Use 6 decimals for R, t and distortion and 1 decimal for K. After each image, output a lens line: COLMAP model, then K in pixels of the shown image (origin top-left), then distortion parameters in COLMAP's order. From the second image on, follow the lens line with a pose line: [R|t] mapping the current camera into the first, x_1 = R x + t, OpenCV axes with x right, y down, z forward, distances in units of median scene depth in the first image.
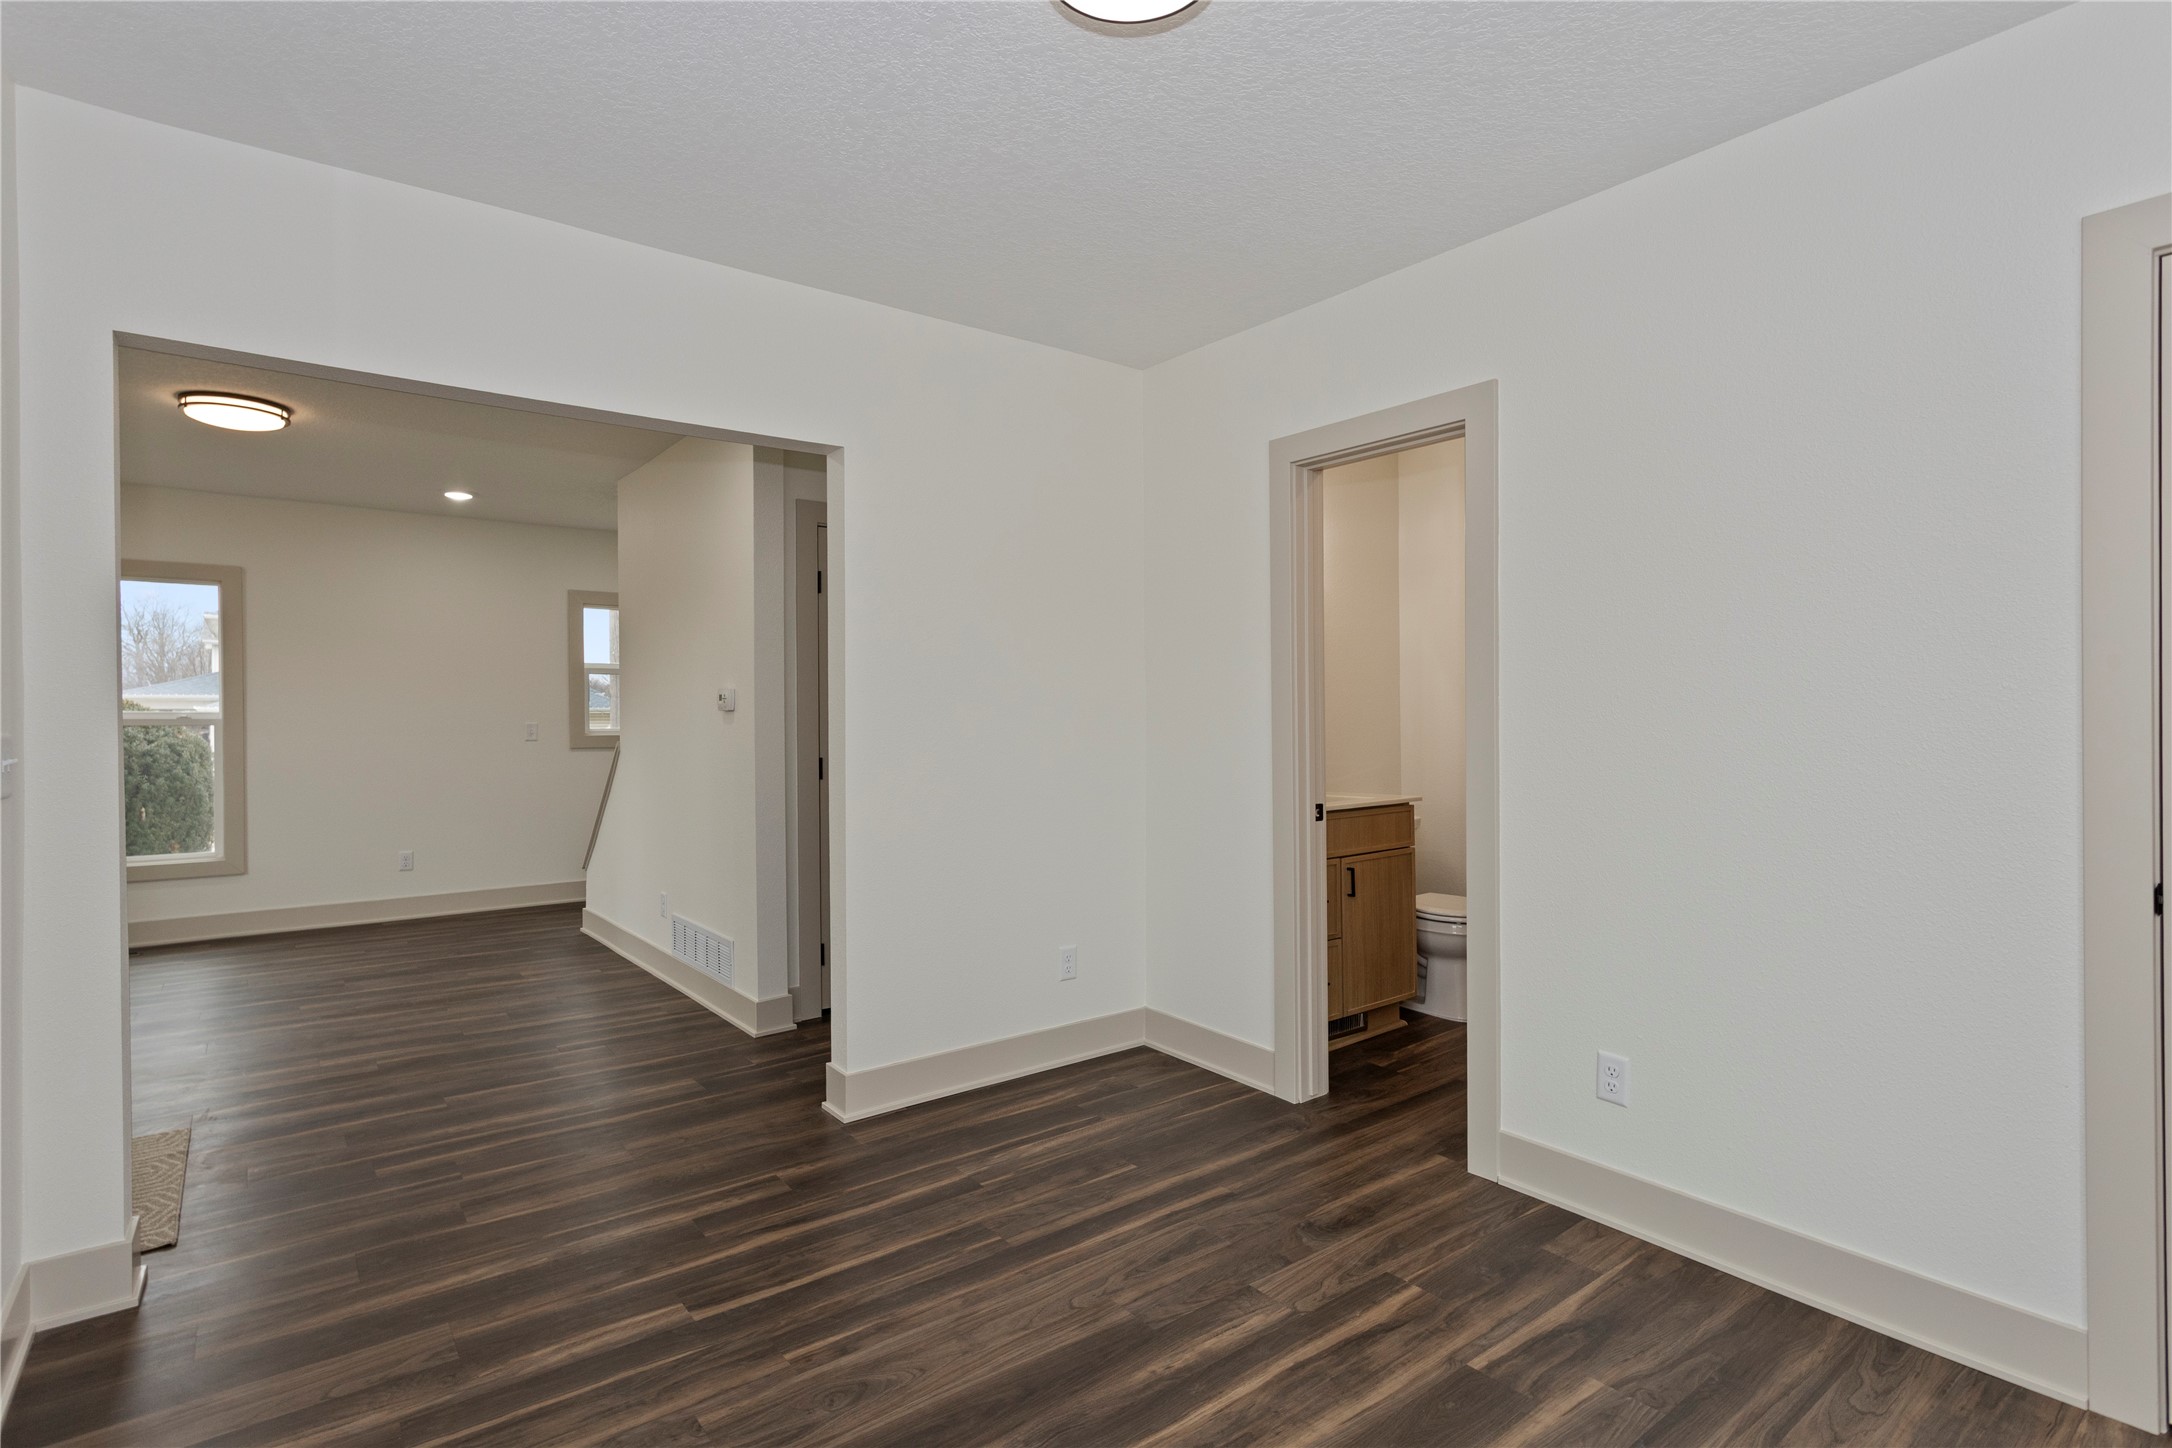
lens RADIAL K [[1044.6, 0, 1043.8], [0, 1044.6, 718.9], [0, 0, 1]] dist [0.031674, 0.000068]
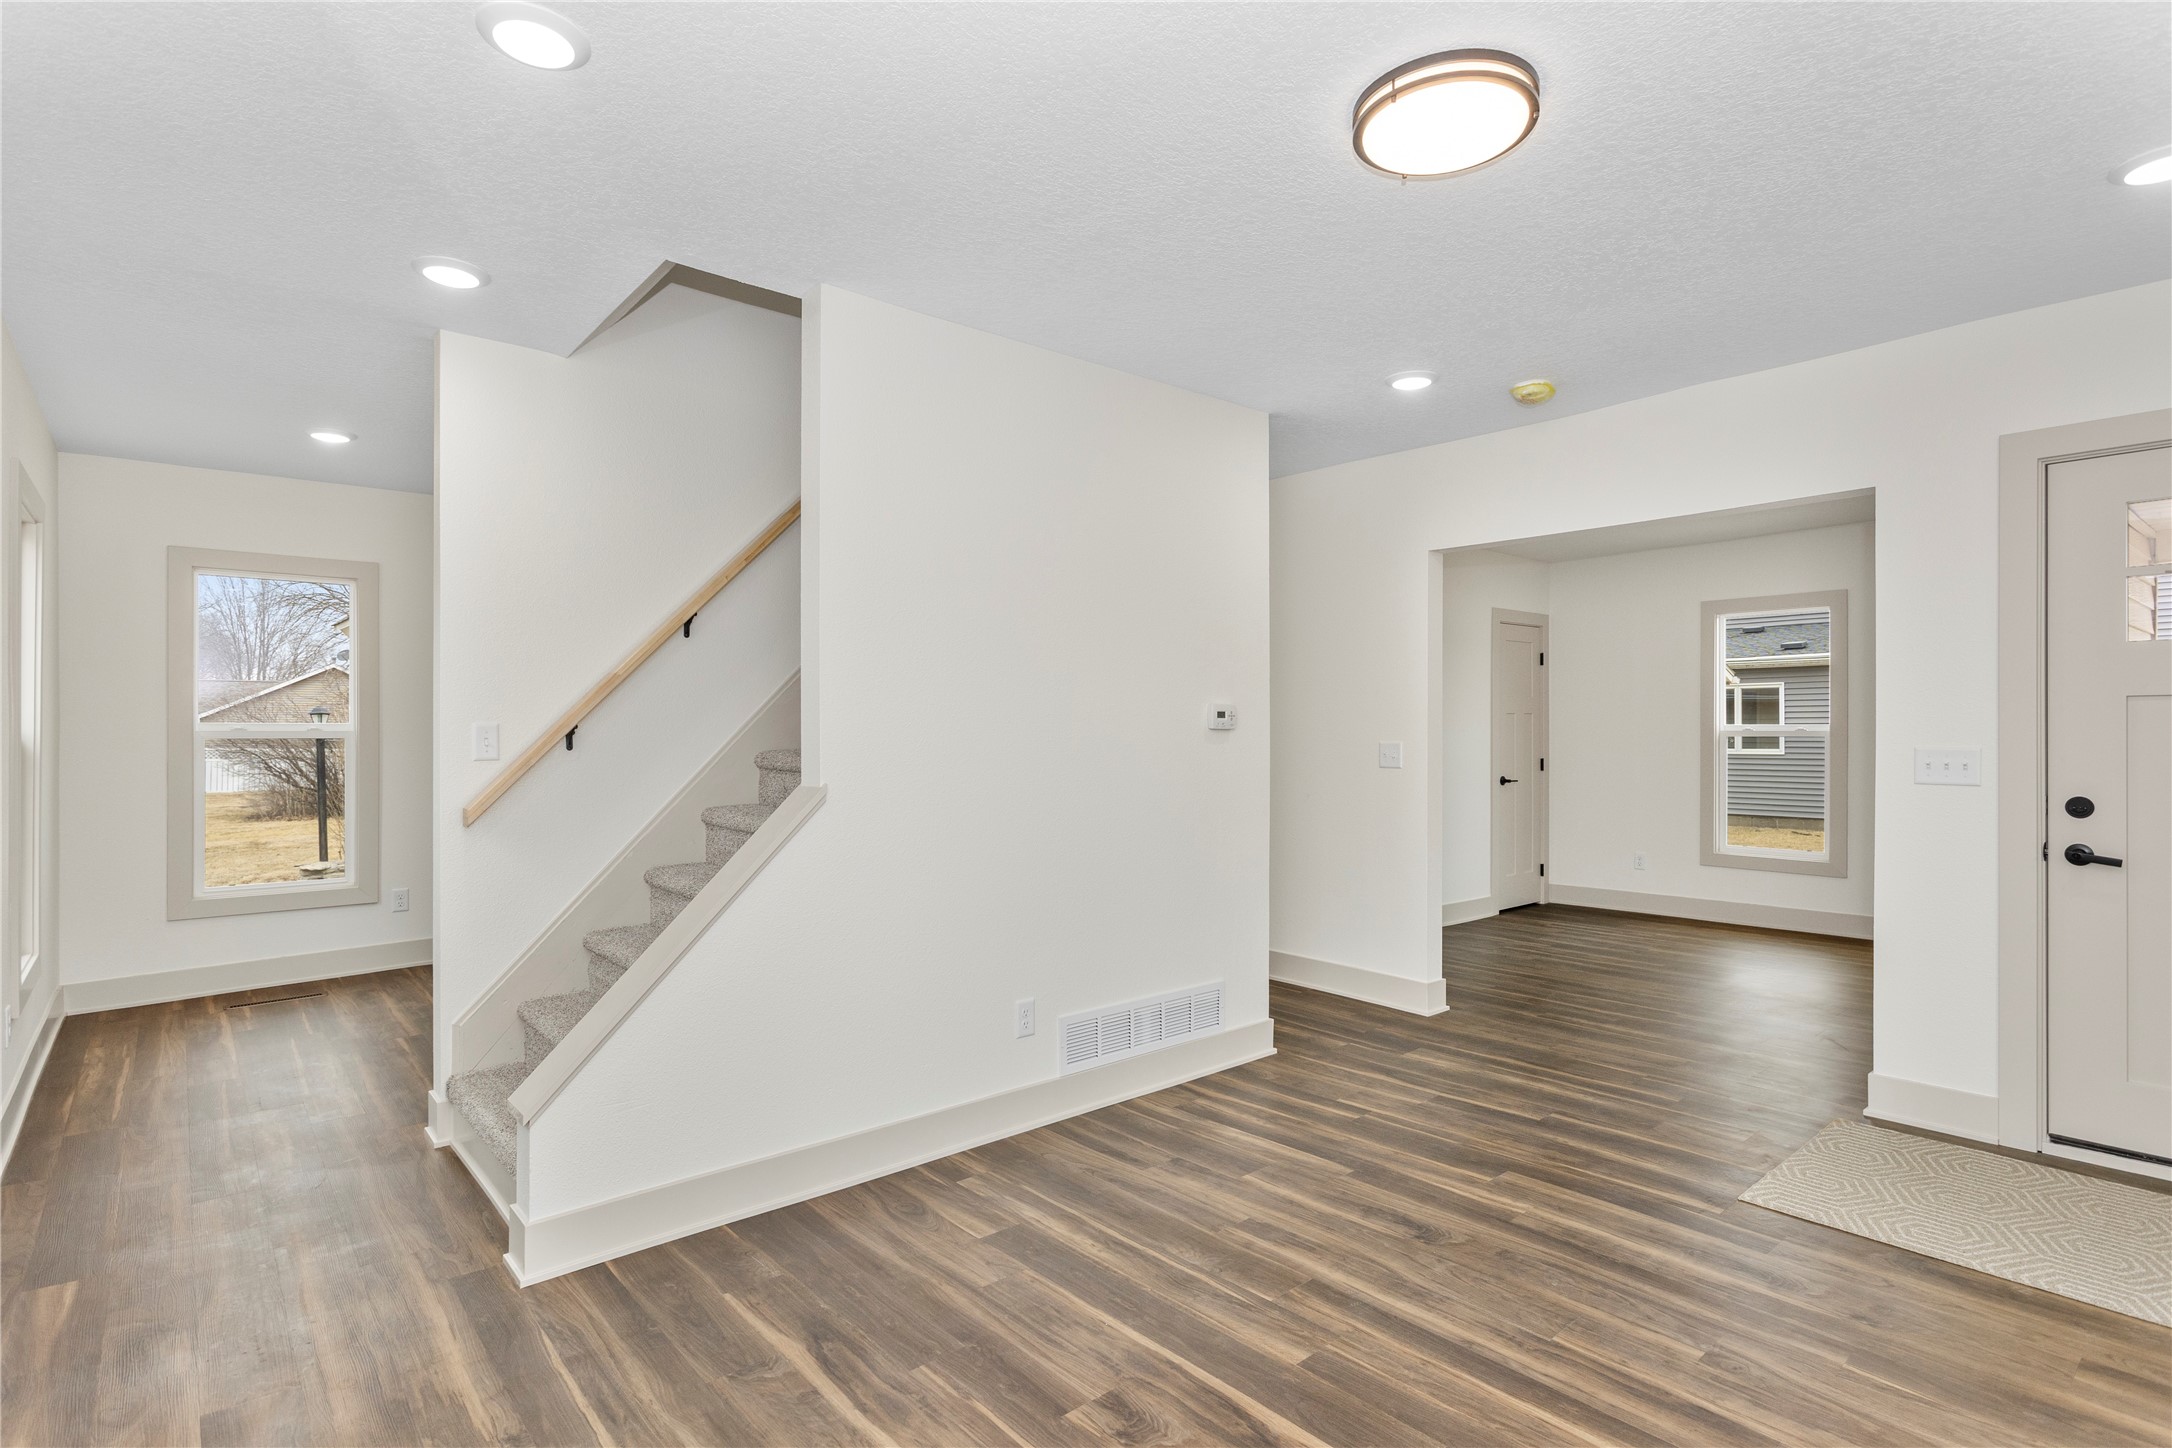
lens RADIAL K [[1076.0, 0, 1091.2], [0, 1076.0, 737.1], [0, 0, 1]] dist [-0.002470, -0.000199]
pose [[-0.069580, 0.000900, 0.997576, -1.816674], [-0.000309, 1.000000, -0.000924, -0.000215], [-0.997576, -0.000372, -0.069580, 1.751990]]
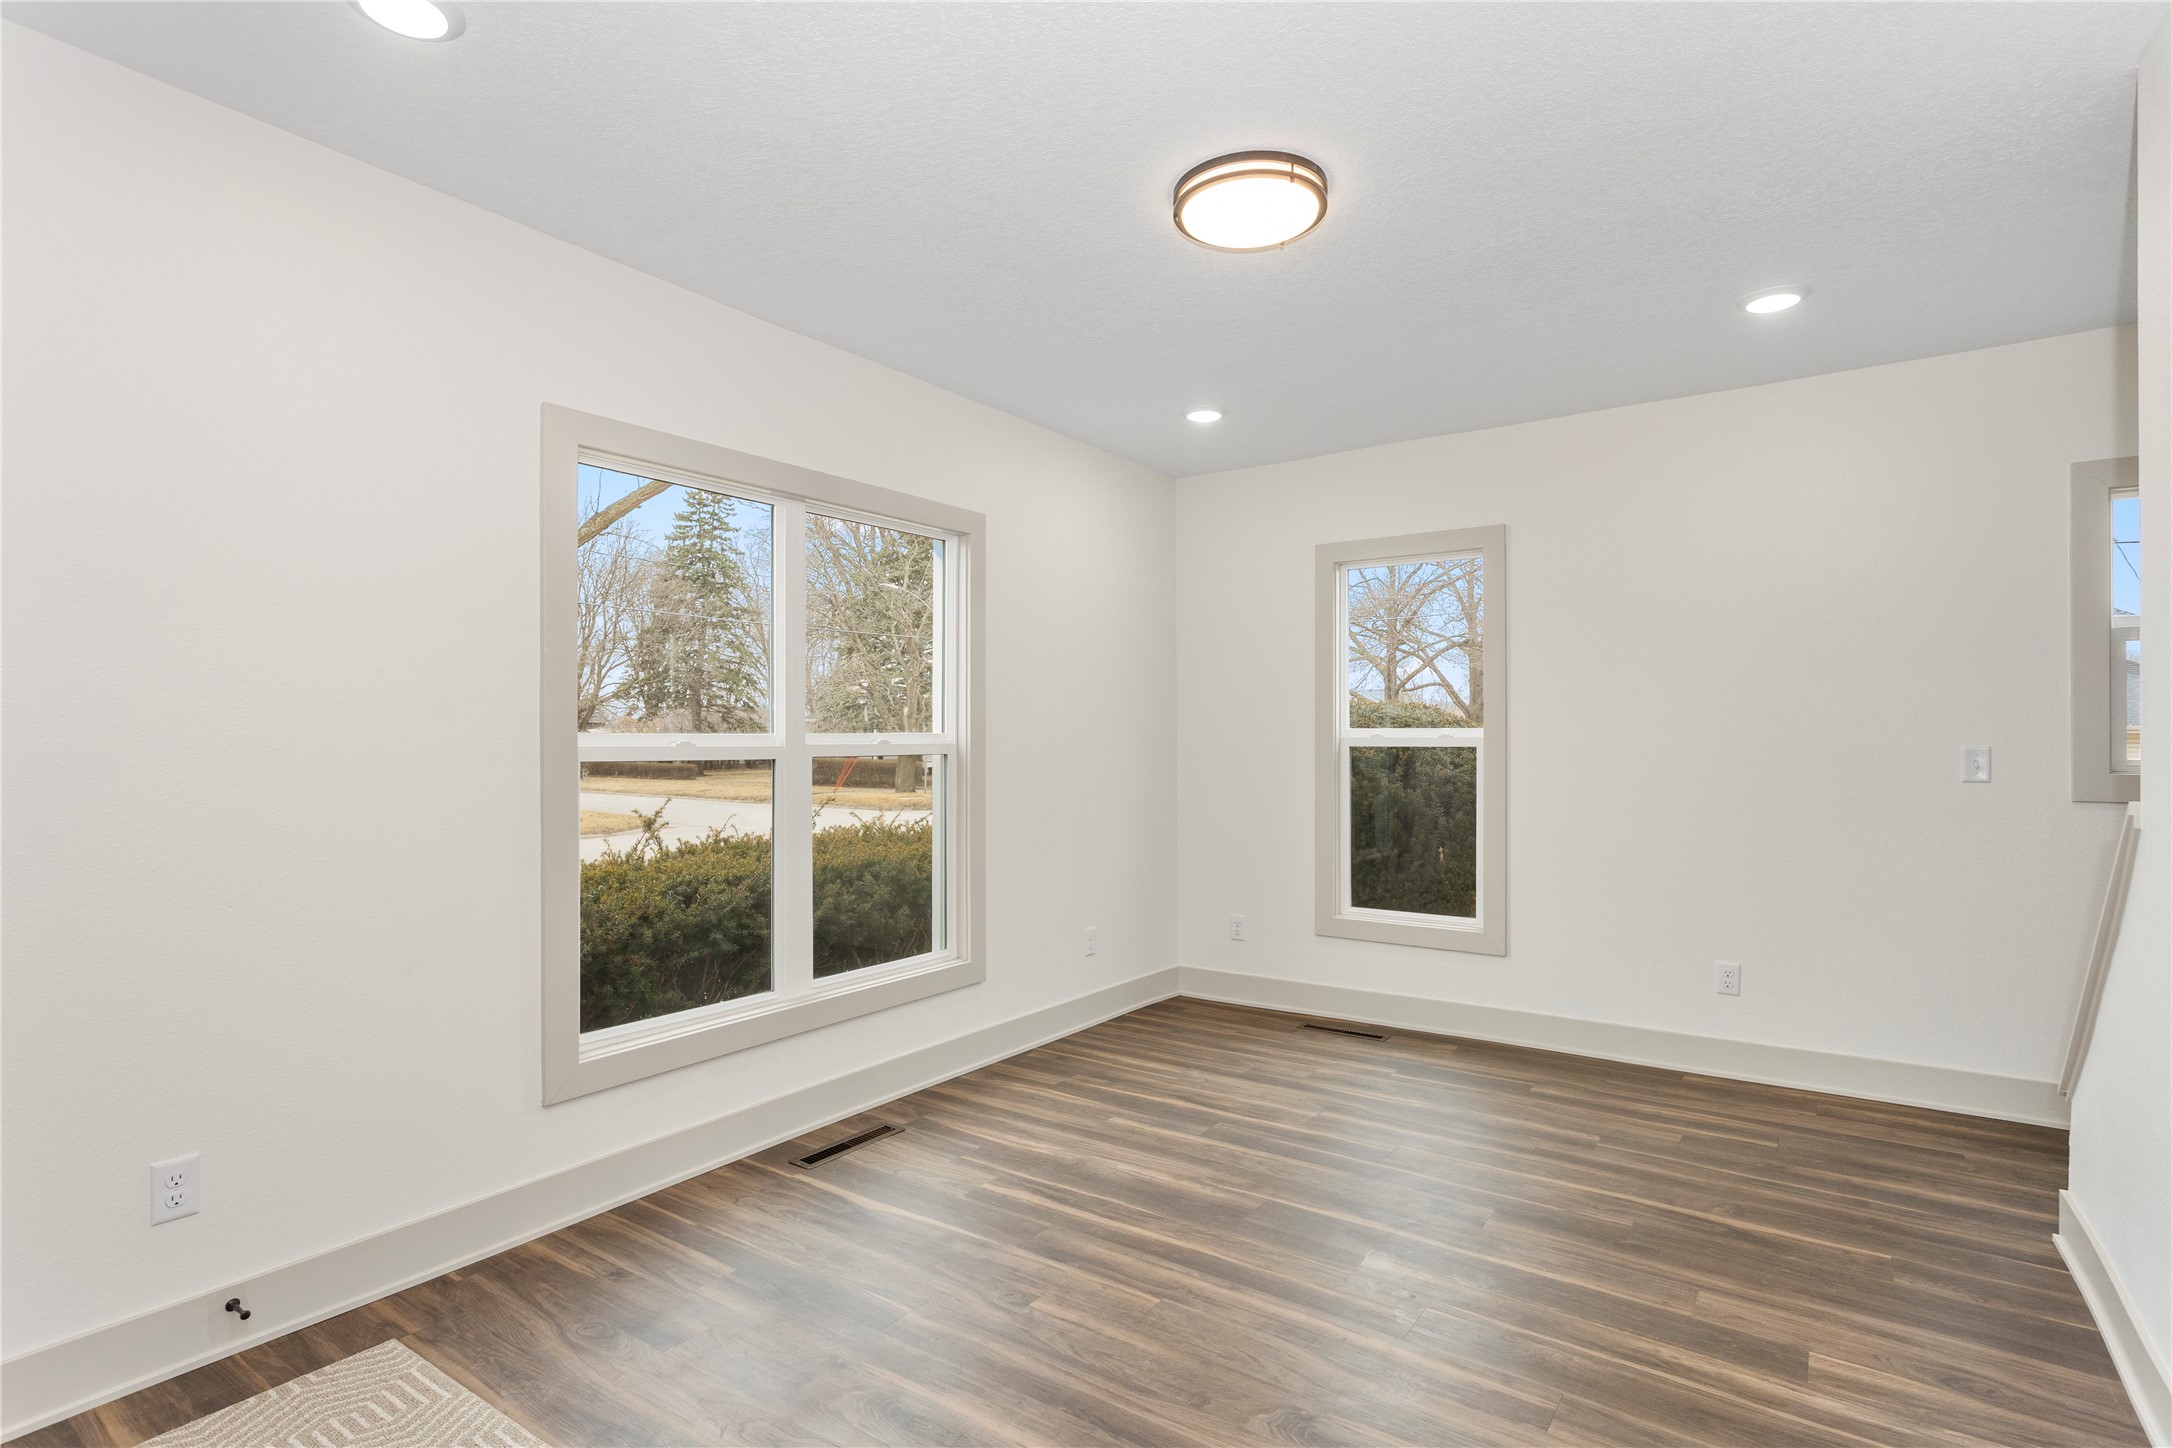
lens RADIAL K [[1076.0, 0, 1091.2], [0, 1076.0, 737.1], [0, 0, 1]] dist [-0.002470, -0.000199]
pose [[0.312571, -0.001443, -0.949893, -0.331081], [0.001058, 0.999999, -0.001171, 0.000960], [0.949894, -0.000639, 0.312572, 1.072764]]
